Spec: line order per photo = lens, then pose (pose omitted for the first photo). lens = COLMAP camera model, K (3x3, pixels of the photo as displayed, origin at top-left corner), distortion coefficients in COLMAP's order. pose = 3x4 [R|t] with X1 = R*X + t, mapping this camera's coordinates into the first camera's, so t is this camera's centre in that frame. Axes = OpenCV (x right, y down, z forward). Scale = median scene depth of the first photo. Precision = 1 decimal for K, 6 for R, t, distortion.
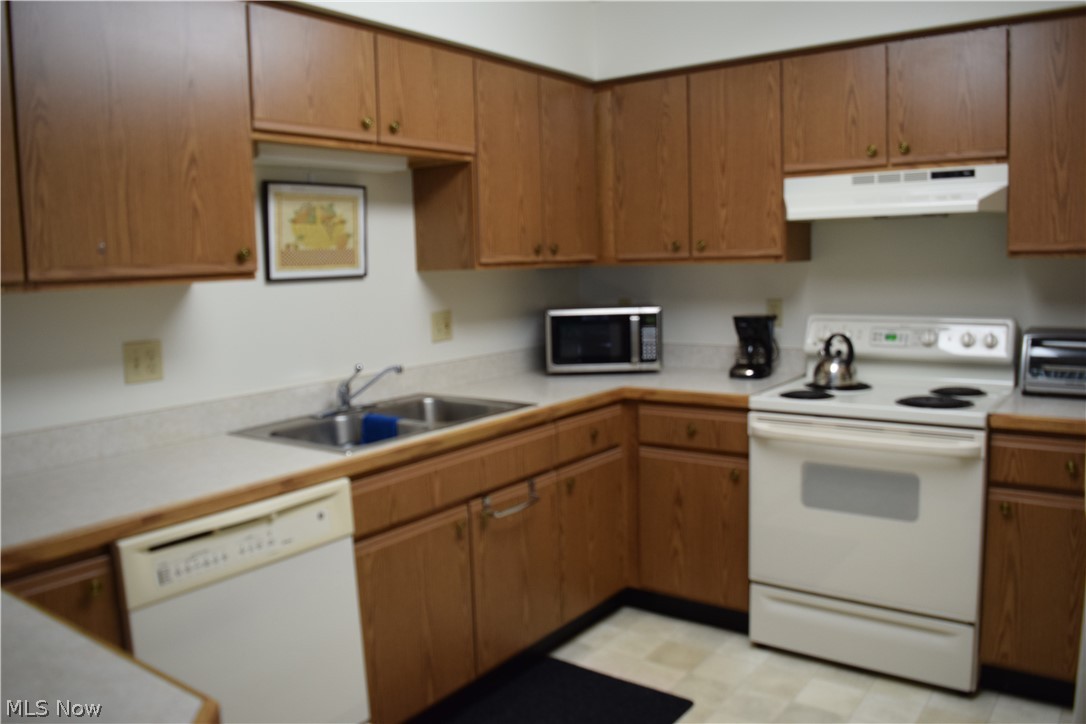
lens RADIAL K [[855.7, 0, 543.0], [0, 855.7, 362.0], [0, 0, 1]] dist [-0.094789, 0.011690]
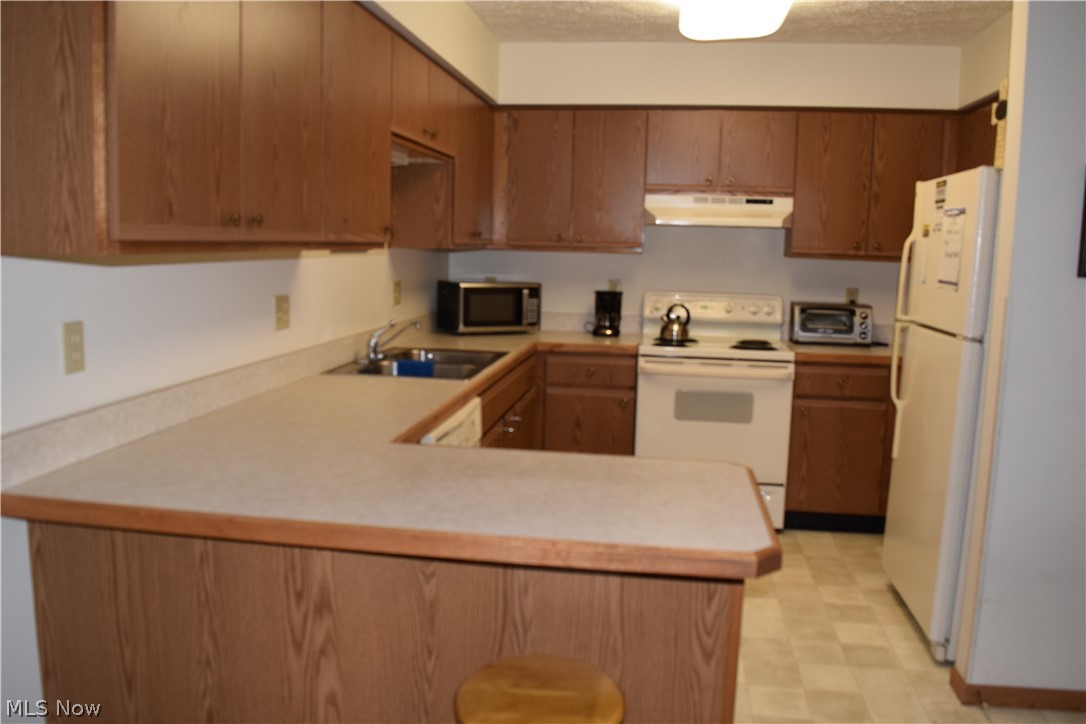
lens RADIAL K [[855.7, 0, 543.0], [0, 855.7, 362.0], [0, 0, 1]] dist [-0.094789, 0.011690]
pose [[0.882839, -0.013274, 0.469489, -0.563566], [0.006419, 0.999848, 0.016198, 0.042114], [-0.469633, -0.011286, 0.882790, -0.192768]]
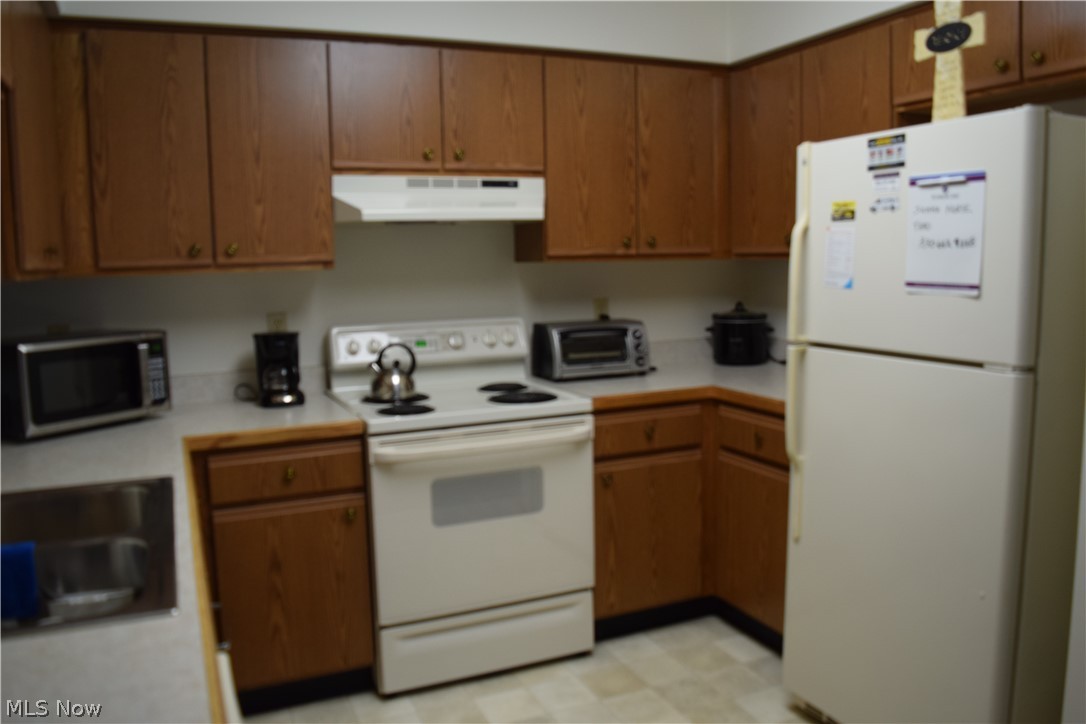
lens RADIAL K [[855.7, 0, 543.0], [0, 855.7, 362.0], [0, 0, 1]] dist [-0.094789, 0.011690]
pose [[0.498896, -0.087504, 0.862233, -0.406993], [0.110700, 0.993174, 0.036741, -0.030538], [-0.859563, 0.077120, 0.505177, 0.388172]]
